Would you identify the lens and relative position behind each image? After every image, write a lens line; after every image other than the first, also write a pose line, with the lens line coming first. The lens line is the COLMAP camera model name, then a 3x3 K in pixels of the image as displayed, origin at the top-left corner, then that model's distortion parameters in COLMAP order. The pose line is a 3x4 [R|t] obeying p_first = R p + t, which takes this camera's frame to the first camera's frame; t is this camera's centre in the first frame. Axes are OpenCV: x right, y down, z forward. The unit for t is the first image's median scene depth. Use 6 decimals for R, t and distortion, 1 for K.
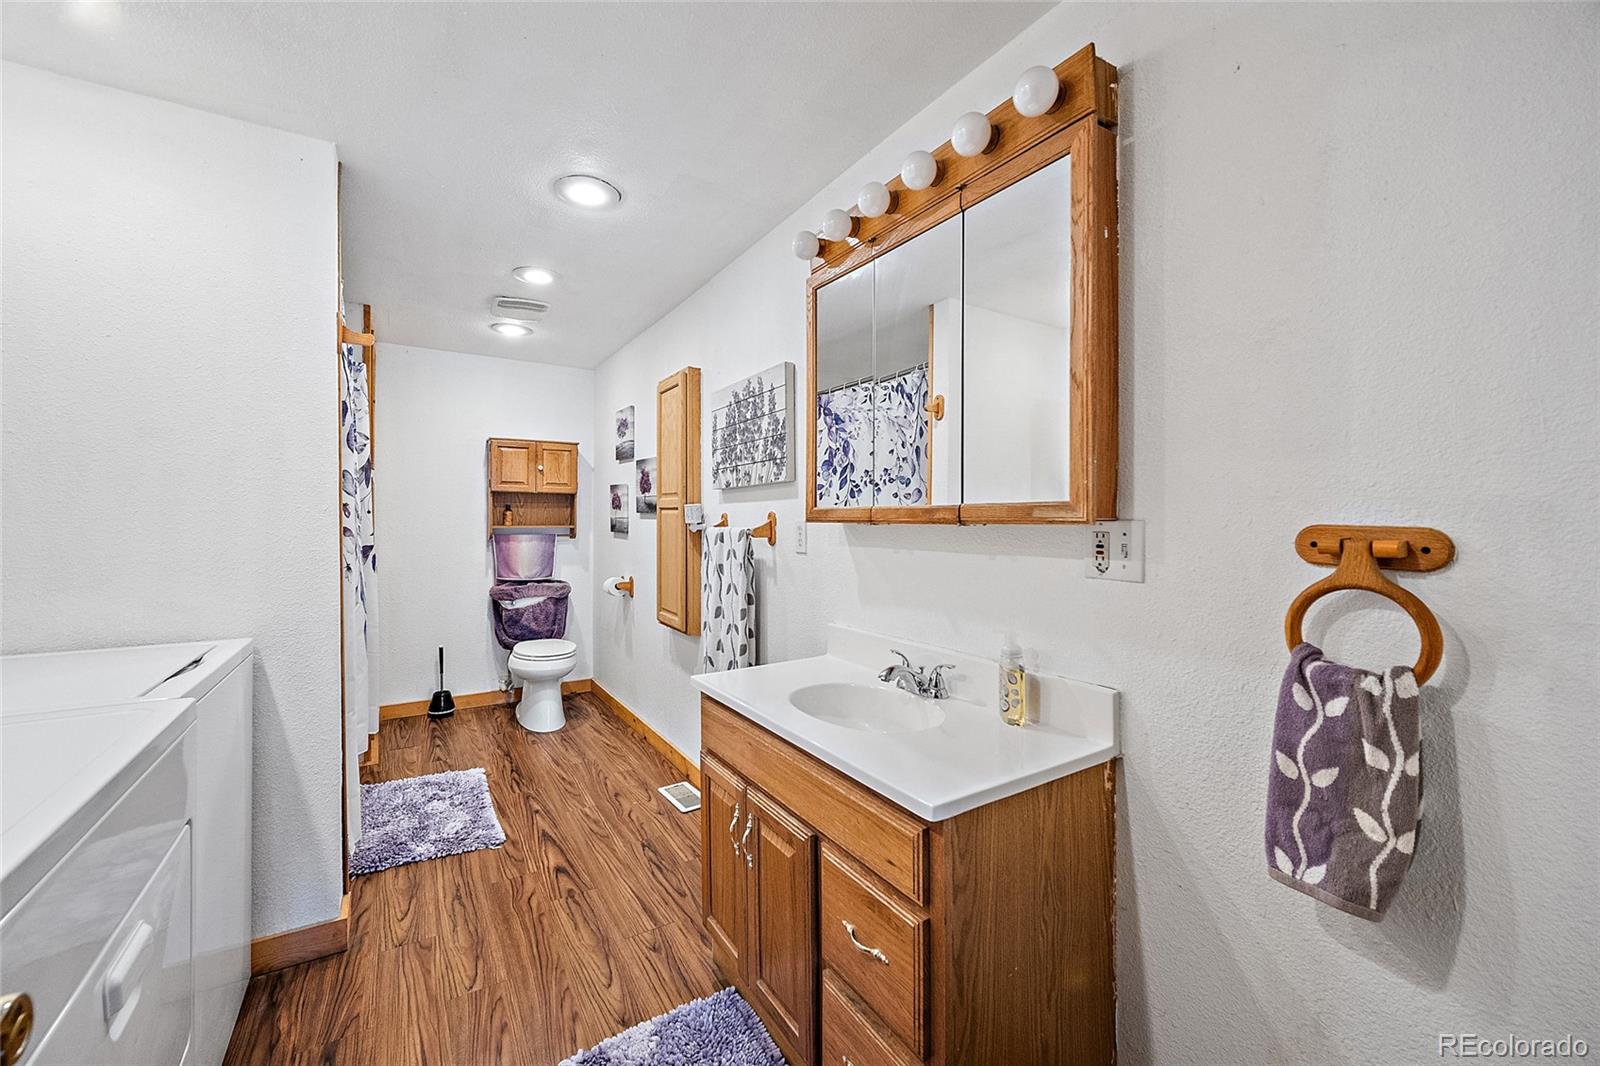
lens RADIAL K [[631.2, 0, 782.3], [0, 631.2, 524.7], [0, 0, 1]] dist [-0.001268, 0.000155]
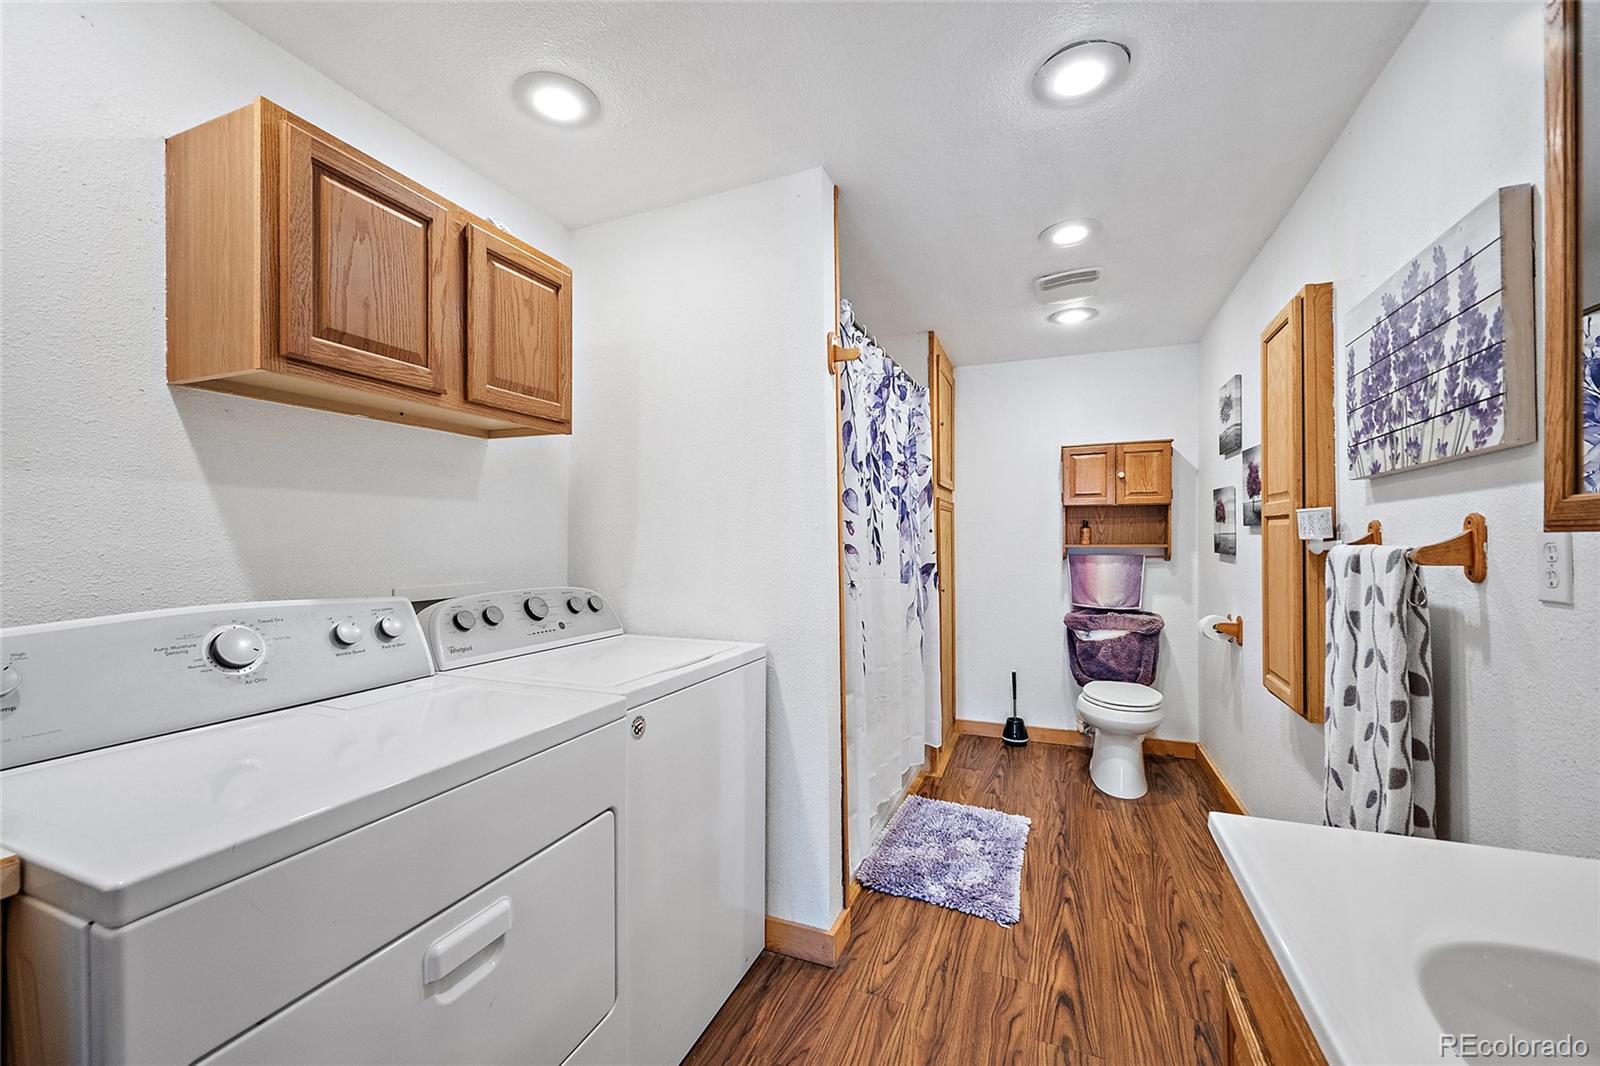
lens RADIAL K [[631.2, 0, 804.2], [0, 631.2, 542.5], [0, 0, 1]] dist [-0.001268, 0.000155]
pose [[0.589579, -0.003145, -0.807704, 0.061534], [-0.000805, 0.999990, -0.004482, 0.004044], [0.807710, 0.003293, 0.589571, 0.251480]]
